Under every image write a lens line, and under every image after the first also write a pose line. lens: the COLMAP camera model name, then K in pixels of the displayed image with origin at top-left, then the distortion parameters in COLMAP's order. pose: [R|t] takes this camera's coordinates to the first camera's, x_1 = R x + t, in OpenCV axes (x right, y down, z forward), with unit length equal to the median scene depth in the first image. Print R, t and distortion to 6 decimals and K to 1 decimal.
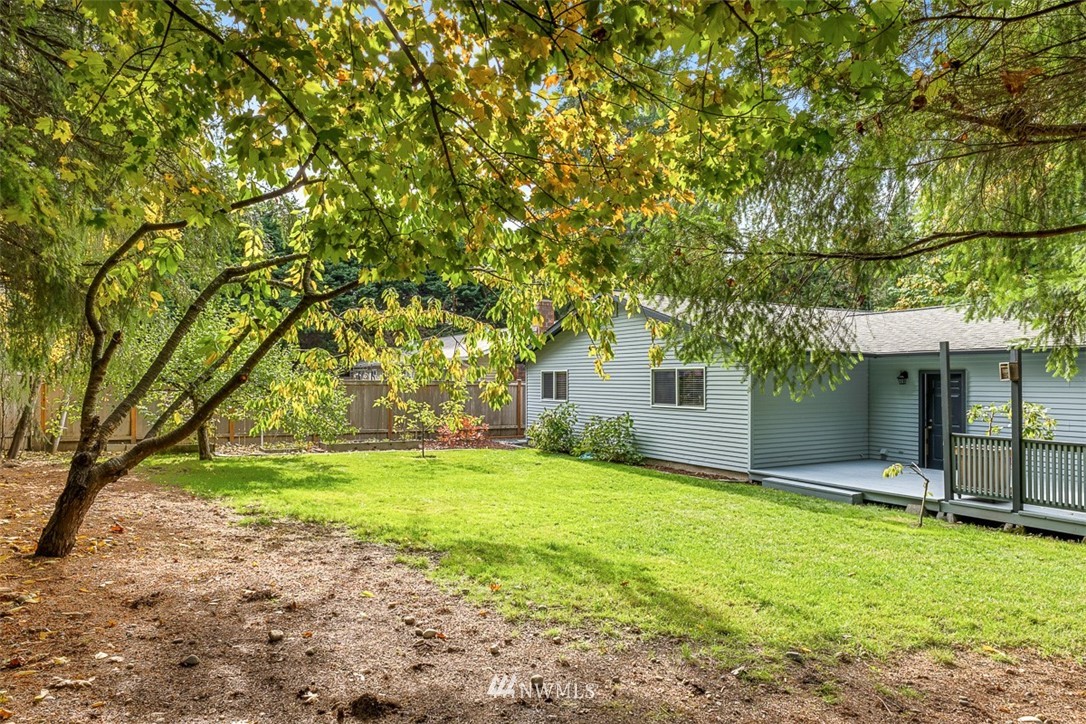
lens RADIAL K [[665.4, 0, 551.4], [0, 665.4, 388.3], [0, 0, 1]] dist [-0.000897, 0.005044]
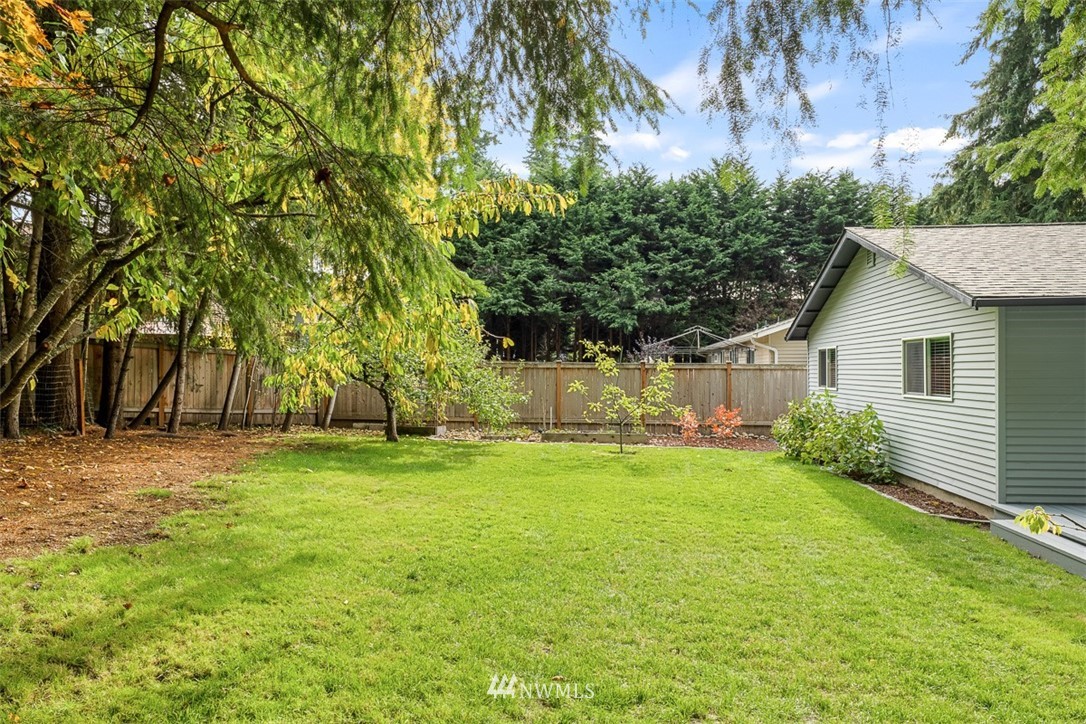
lens RADIAL K [[762.6, 0, 549.6], [0, 762.6, 362.7], [0, 0, 1]] dist [-0.001889, 0.002558]
pose [[0.800506, -0.010495, -0.599233, 0.446364], [-0.002728, 0.999772, -0.021155, 0.014689], [0.599319, 0.018570, 0.800295, 0.252010]]
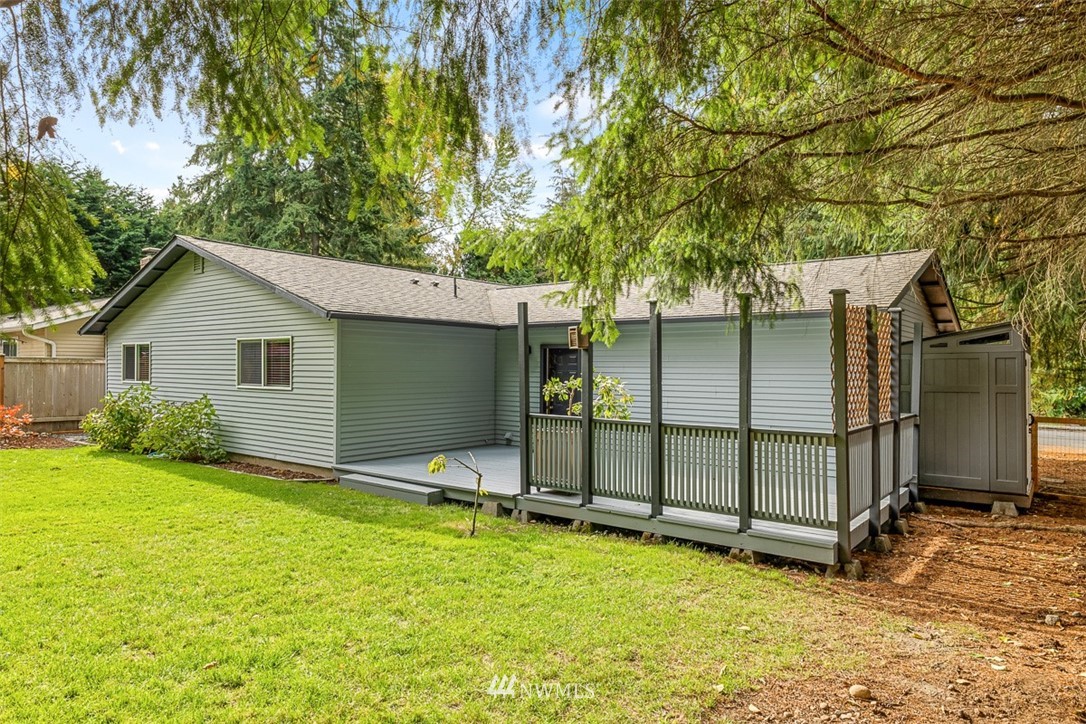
lens RADIAL K [[665.4, 0, 543.9], [0, 665.4, 364.6], [0, 0, 1]] dist [-0.000897, 0.005044]
pose [[0.931552, 0.004879, 0.363576, 0.278259], [0.000149, 0.999905, -0.013800, 0.015600], [-0.363609, 0.012910, 0.931462, 0.191366]]
